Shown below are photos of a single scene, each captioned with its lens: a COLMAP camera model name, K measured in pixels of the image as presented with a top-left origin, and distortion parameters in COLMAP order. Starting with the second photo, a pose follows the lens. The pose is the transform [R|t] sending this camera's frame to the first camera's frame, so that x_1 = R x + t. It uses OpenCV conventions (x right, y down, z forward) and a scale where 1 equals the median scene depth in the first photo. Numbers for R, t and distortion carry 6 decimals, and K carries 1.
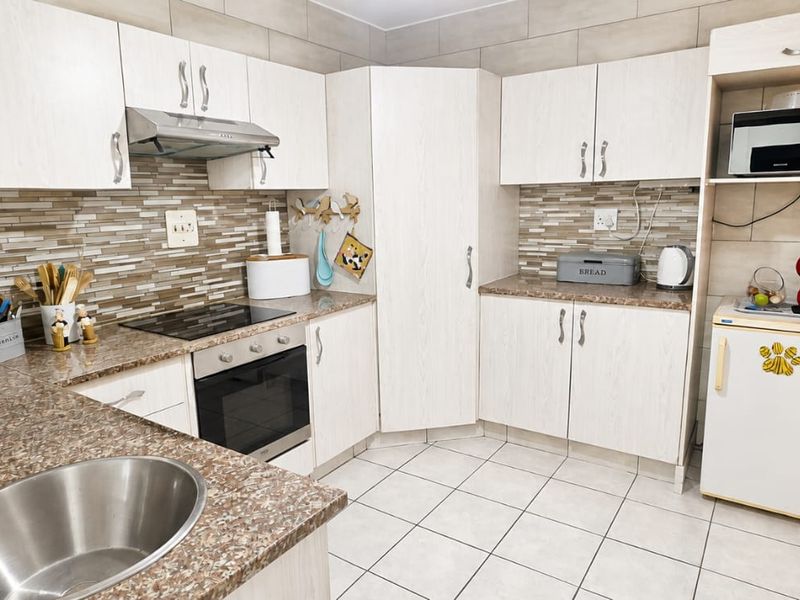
lens RADIAL K [[546.3, 0, 400.0], [0, 546.3, 300.0], [0, 0, 1]] dist [-0.008217, -0.000411]
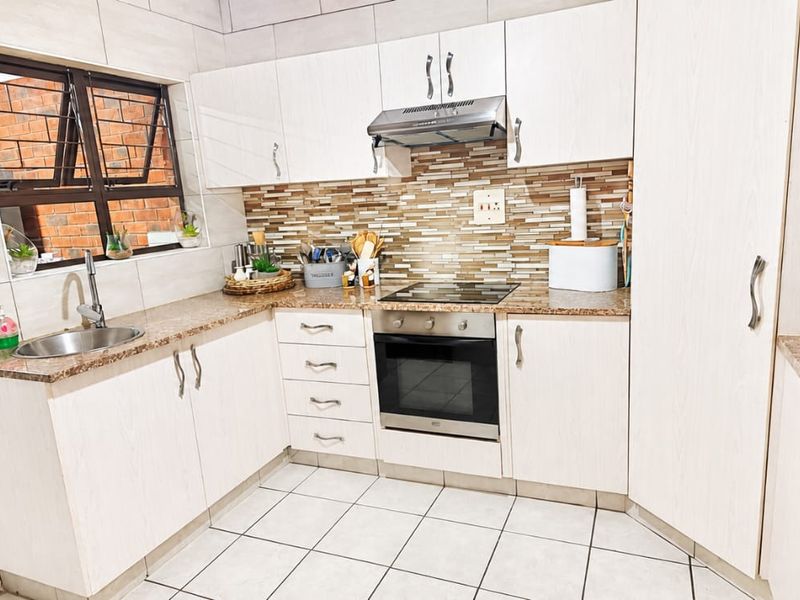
lens RADIAL K [[574.8, 0, 400.0], [0, 574.8, 300.0], [0, 0, 1]] dist [0.103628, -0.000593]
pose [[0.198790, 0.194897, -0.960467, 0.695270], [-0.124168, 0.977138, 0.172581, -0.127967], [0.972145, 0.084952, 0.218445, 0.605800]]
